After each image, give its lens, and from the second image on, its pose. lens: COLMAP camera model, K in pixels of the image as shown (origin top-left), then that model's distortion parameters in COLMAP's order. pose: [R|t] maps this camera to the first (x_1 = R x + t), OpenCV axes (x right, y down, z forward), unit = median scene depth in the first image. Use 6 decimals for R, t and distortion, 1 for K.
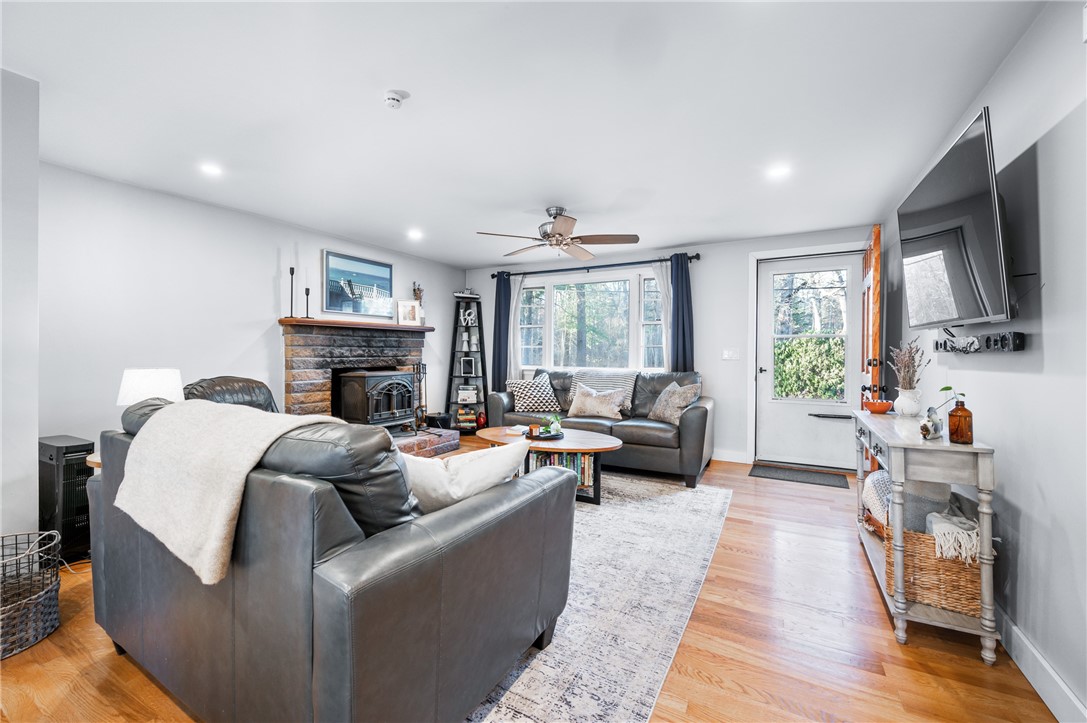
lens RADIAL K [[435.3, 0, 550.8], [0, 435.3, 354.0], [0, 0, 1]] dist [-0.001704, 0.000256]
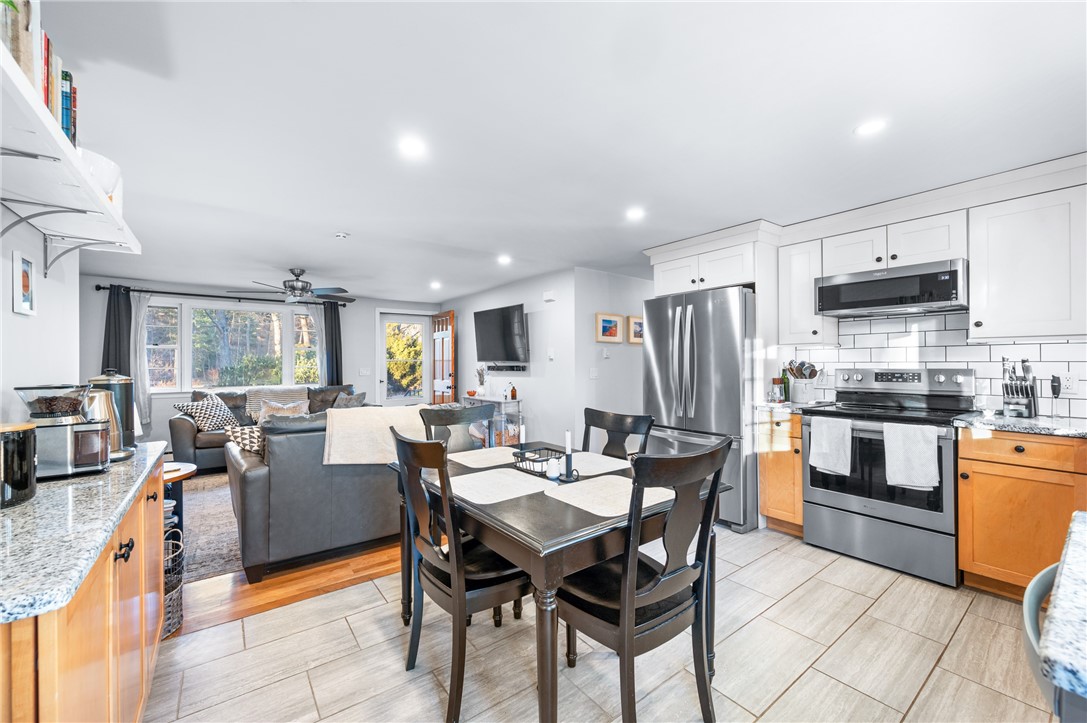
lens RADIAL K [[435.3, 0, 550.0], [0, 435.3, 361.4], [0, 0, 1]] dist [-0.001704, 0.000256]
pose [[0.412414, -0.002377, 0.910993, -0.748713], [0.012053, 0.999923, -0.002848, -0.026047], [-0.910917, 0.012155, 0.412411, -0.234566]]
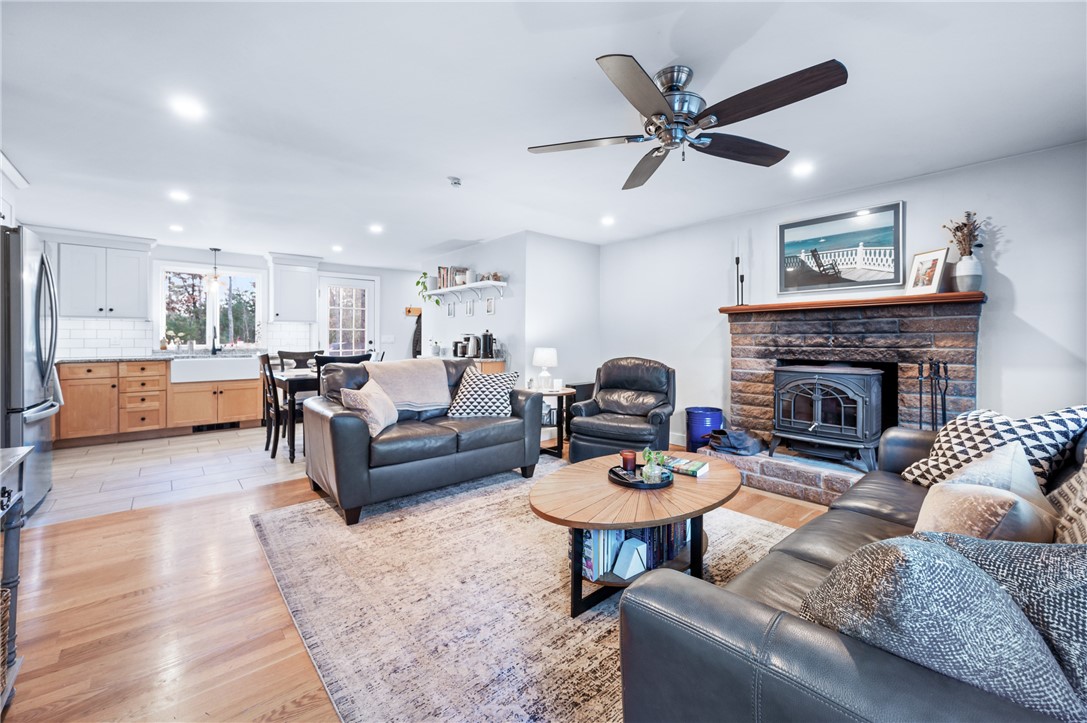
lens RADIAL K [[435.3, 0, 549.0], [0, 435.3, 342.2], [0, 0, 1]] dist [-0.001704, 0.000256]
pose [[-0.344075, -0.001841, -0.938940, 0.476112], [-0.008334, 0.999965, 0.001093, 0.002517], [0.938905, 0.008202, -0.344078, 0.868810]]
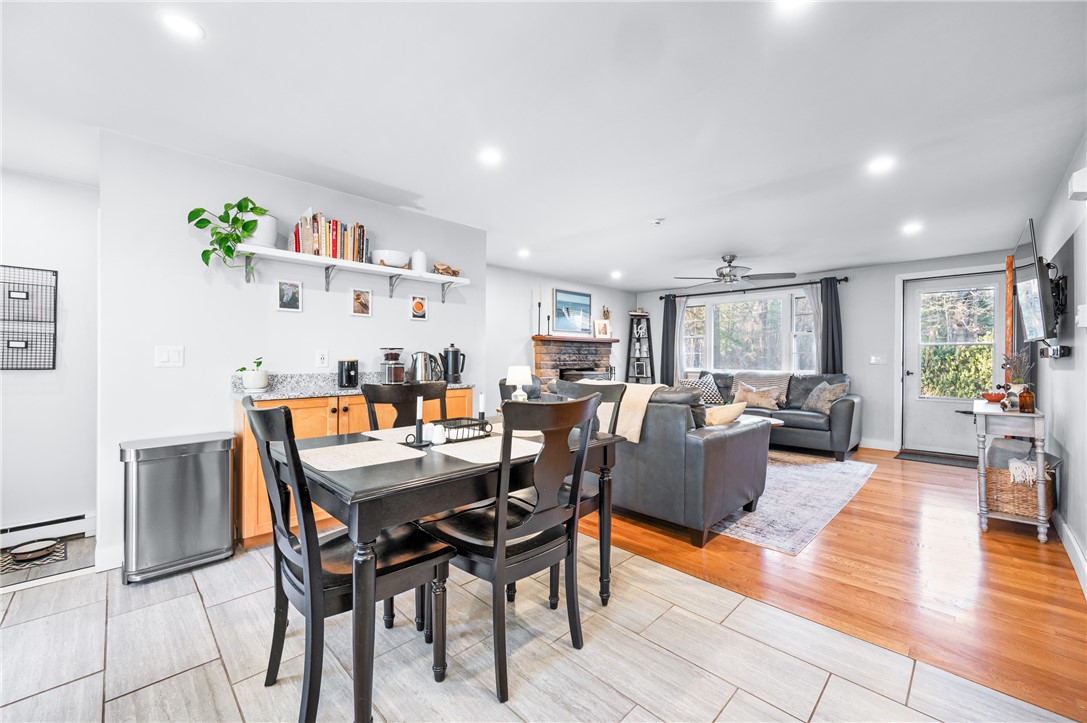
lens RADIAL K [[435.3, 0, 545.6], [0, 435.3, 357.3], [0, 0, 1]] dist [-0.001704, 0.000256]
pose [[0.959910, -0.000252, -0.280307, -0.136283], [-0.001383, 0.999983, -0.005635, 0.002322], [0.280303, 0.005797, 0.959894, -0.427071]]
